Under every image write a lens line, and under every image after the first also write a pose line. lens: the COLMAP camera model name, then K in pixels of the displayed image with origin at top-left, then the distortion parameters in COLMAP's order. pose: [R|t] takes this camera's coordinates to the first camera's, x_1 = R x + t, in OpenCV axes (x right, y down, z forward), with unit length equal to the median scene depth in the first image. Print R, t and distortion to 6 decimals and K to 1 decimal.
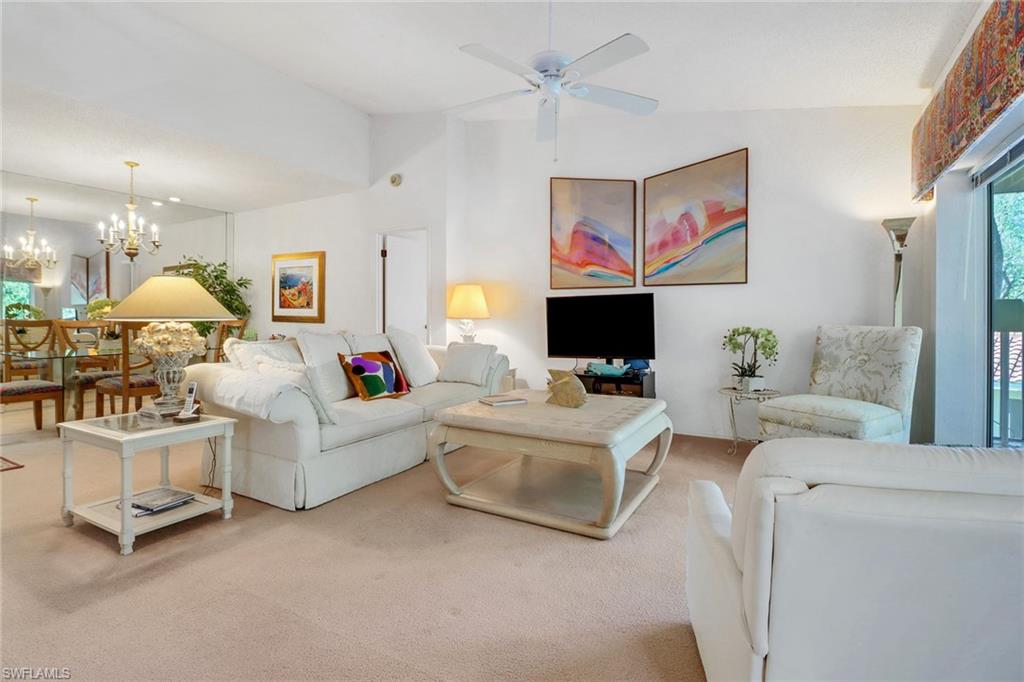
lens RADIAL K [[481.5, 0, 523.8], [0, 481.5, 314.9], [0, 0, 1]] dist [0.000187, -0.000931]
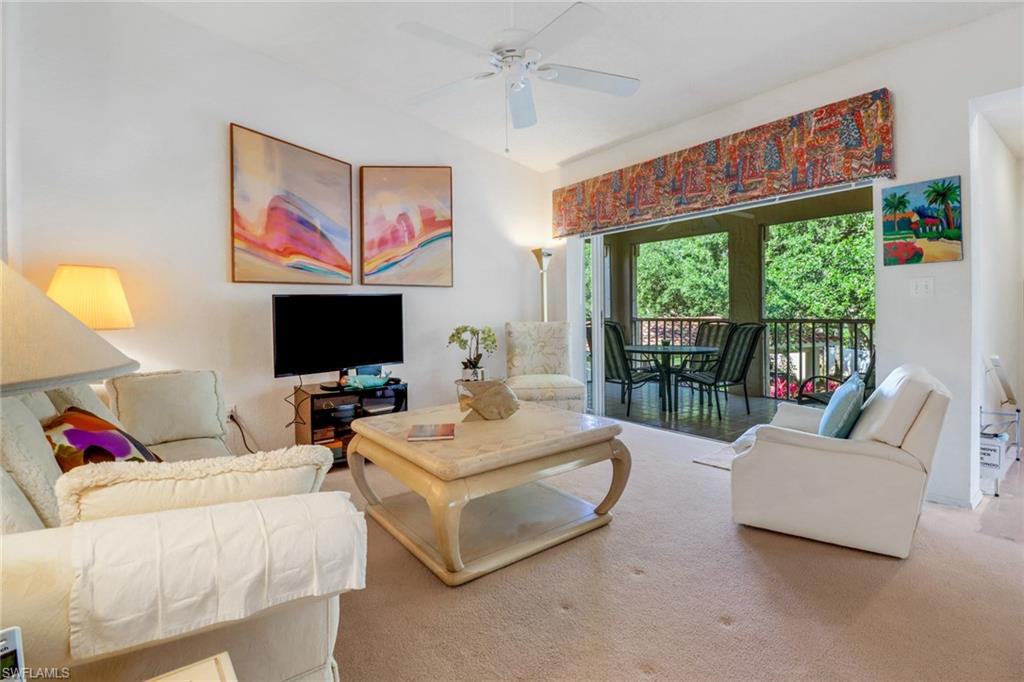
lens RADIAL K [[478.3, 0, 521.1], [0, 478.3, 307.1], [0, 0, 1]] dist [-0.001569, -0.000418]
pose [[0.382703, 0.000199, 0.923871, -0.452850], [0.014246, 0.999880, -0.006117, -0.008782], [-0.923761, 0.015503, 0.382654, 0.379561]]
